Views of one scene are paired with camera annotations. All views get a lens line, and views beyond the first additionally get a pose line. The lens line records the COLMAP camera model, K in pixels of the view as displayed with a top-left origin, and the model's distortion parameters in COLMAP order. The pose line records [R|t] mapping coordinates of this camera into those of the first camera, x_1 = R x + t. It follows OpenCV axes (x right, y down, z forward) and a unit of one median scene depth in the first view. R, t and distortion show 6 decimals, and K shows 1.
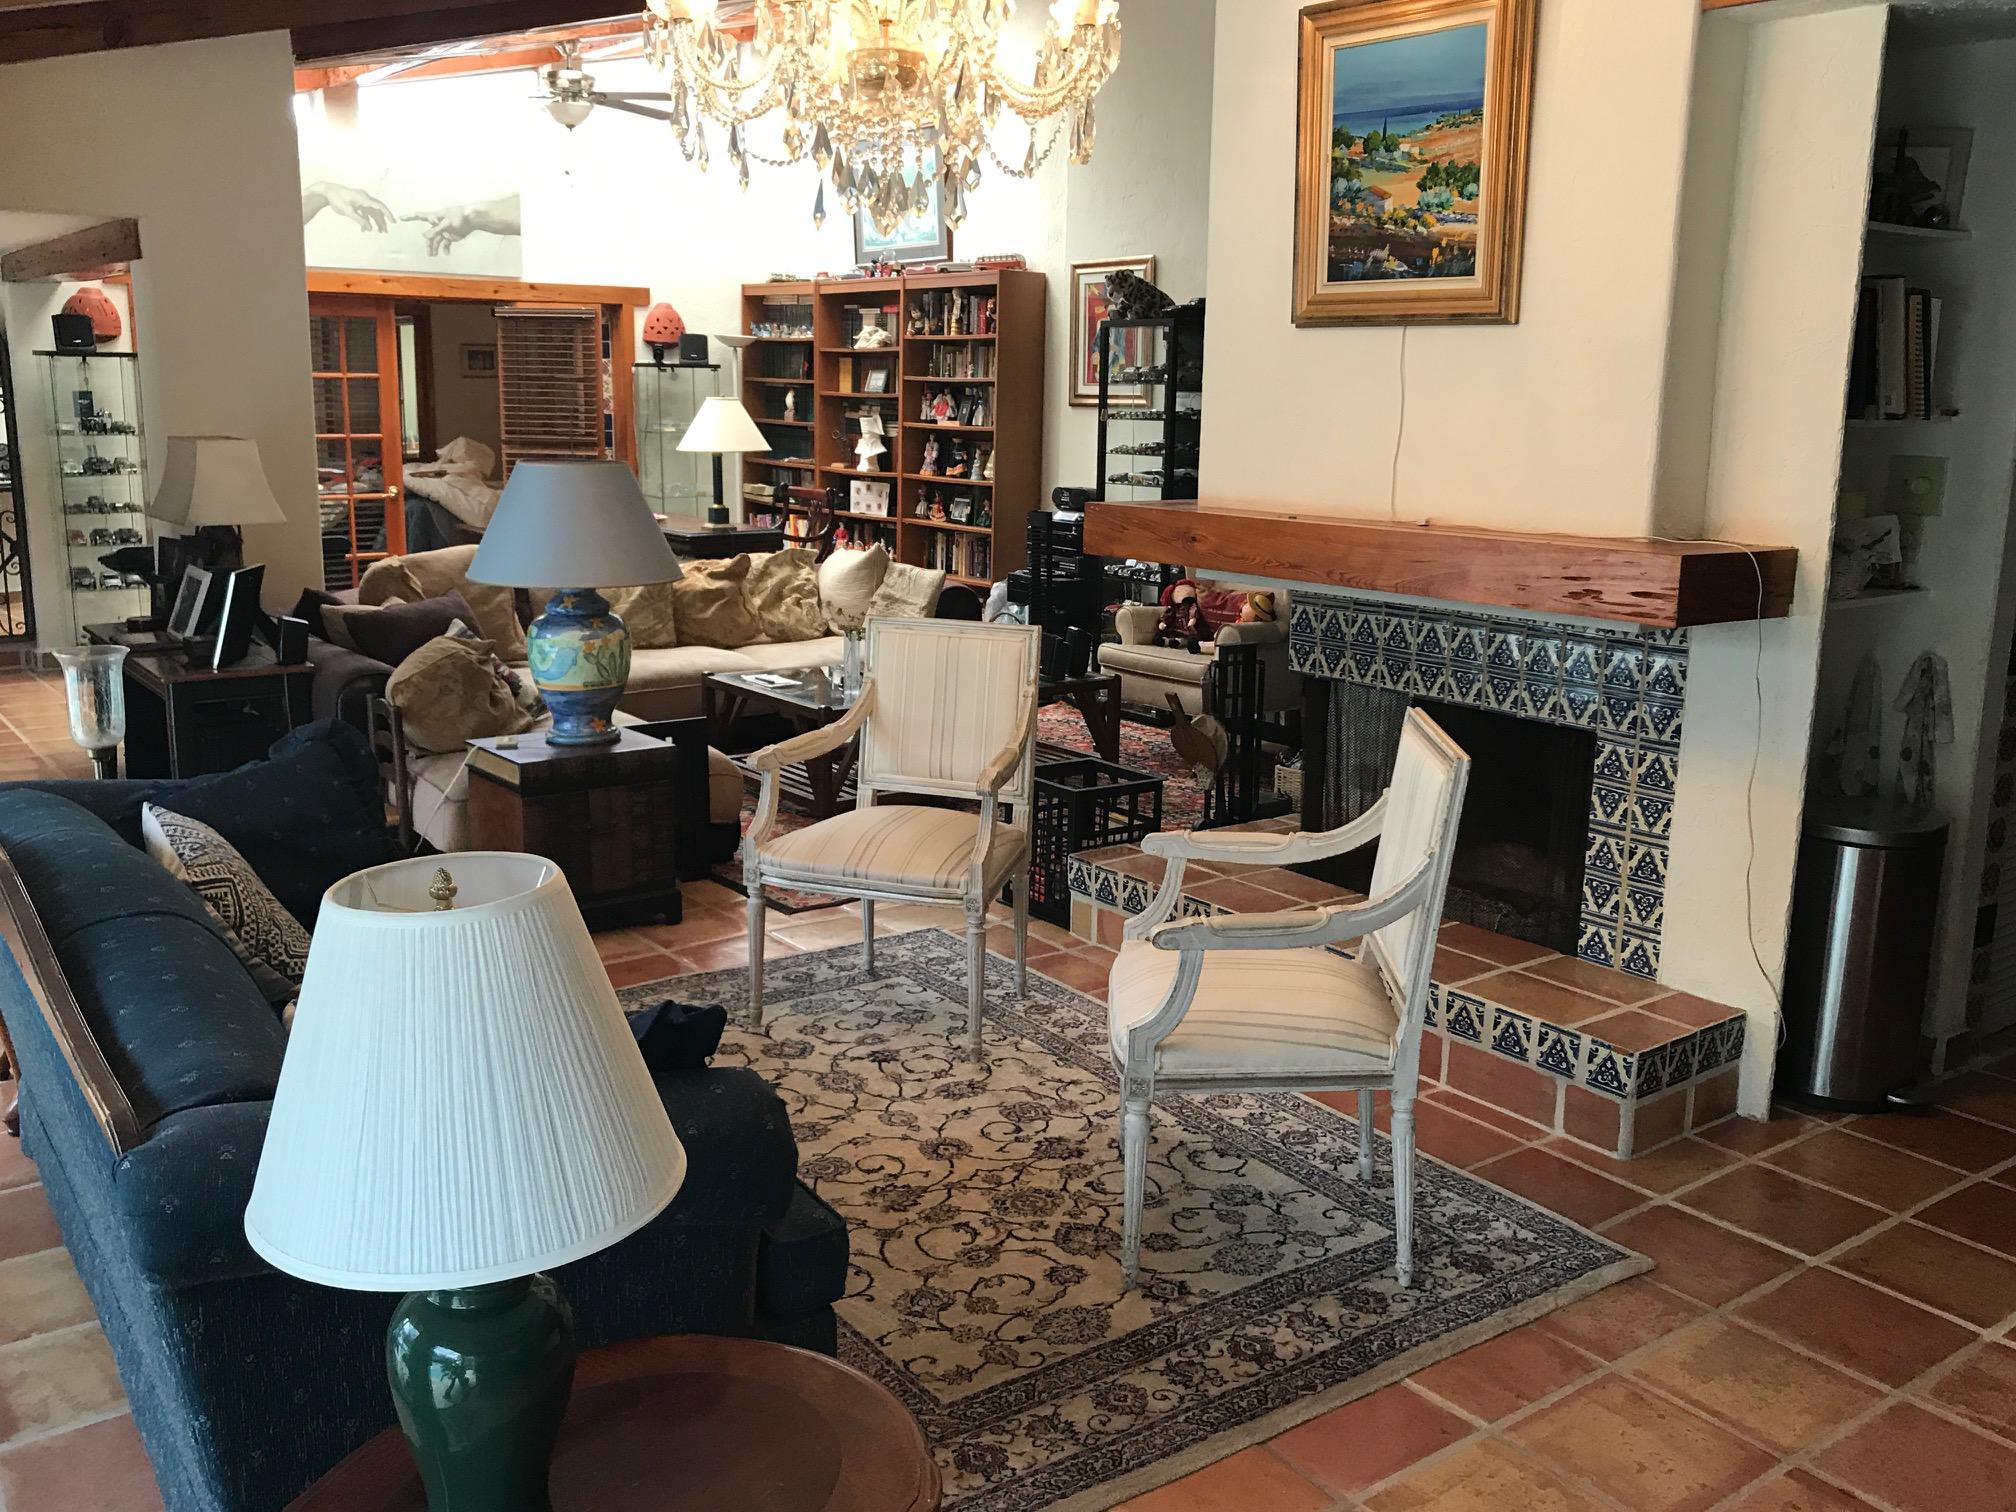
lens RADIAL K [[1799.7, 0, 998.6], [0, 1799.7, 756.7], [0, 0, 1]] dist [0.044289, -0.020552]
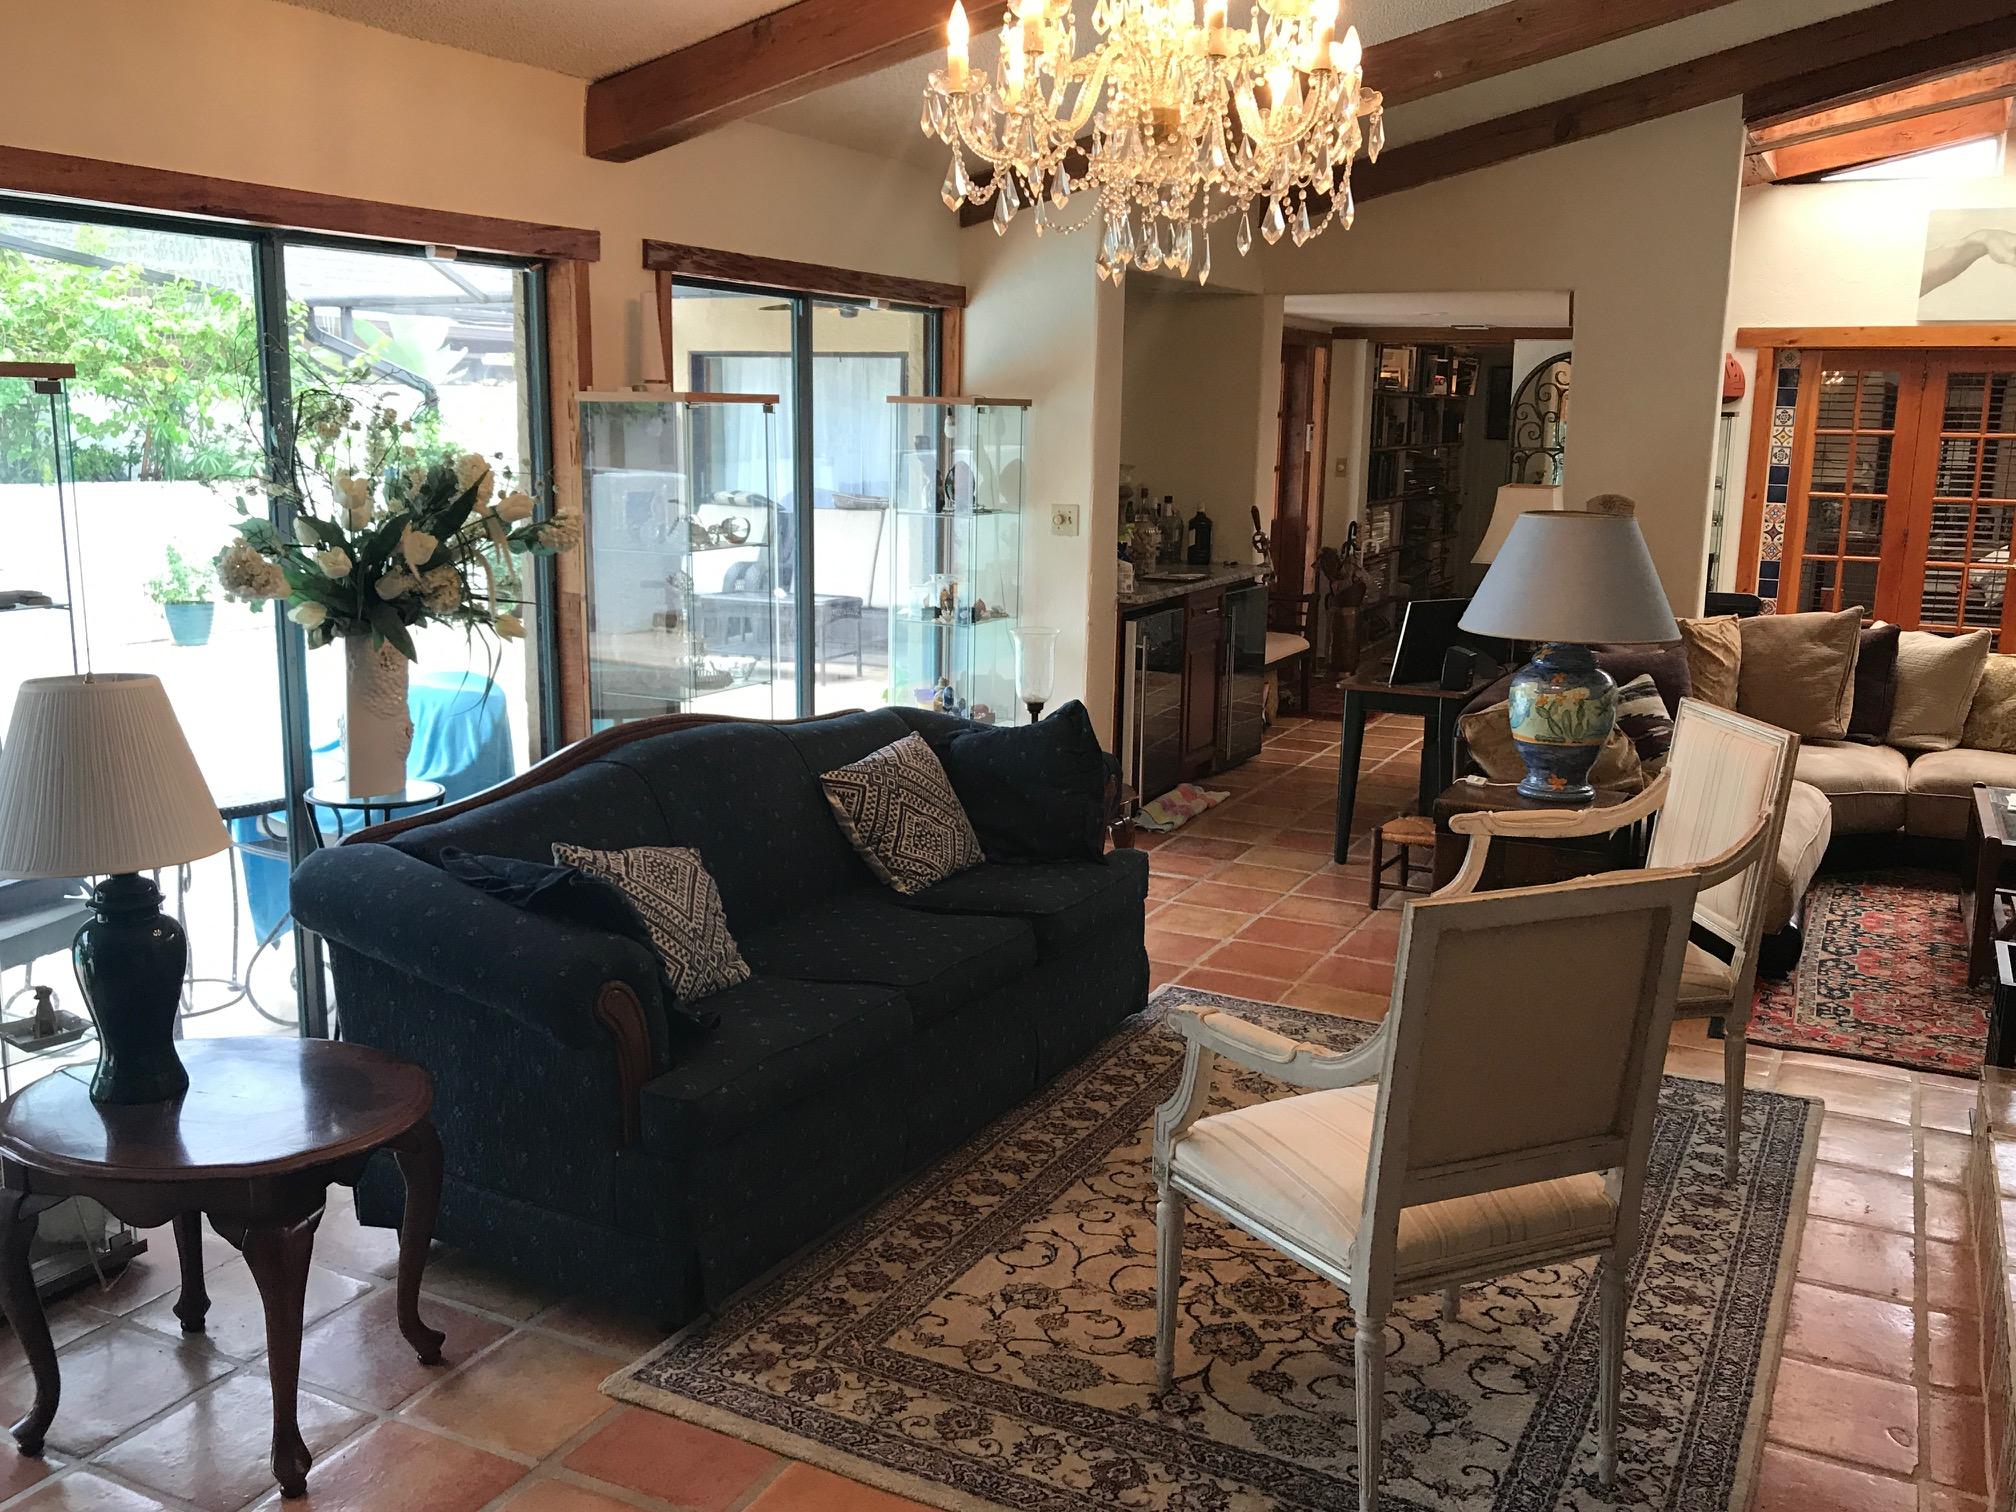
lens RADIAL K [[1799.7, 0, 1001.2], [0, 1799.7, 752.3], [0, 0, 1]] dist [0.044289, -0.020552]
pose [[0.463301, 0.167012, -0.870321, 0.683092], [-0.198204, 0.976731, 0.081921, -0.075572], [0.863752, 0.134547, 0.485623, 0.363506]]
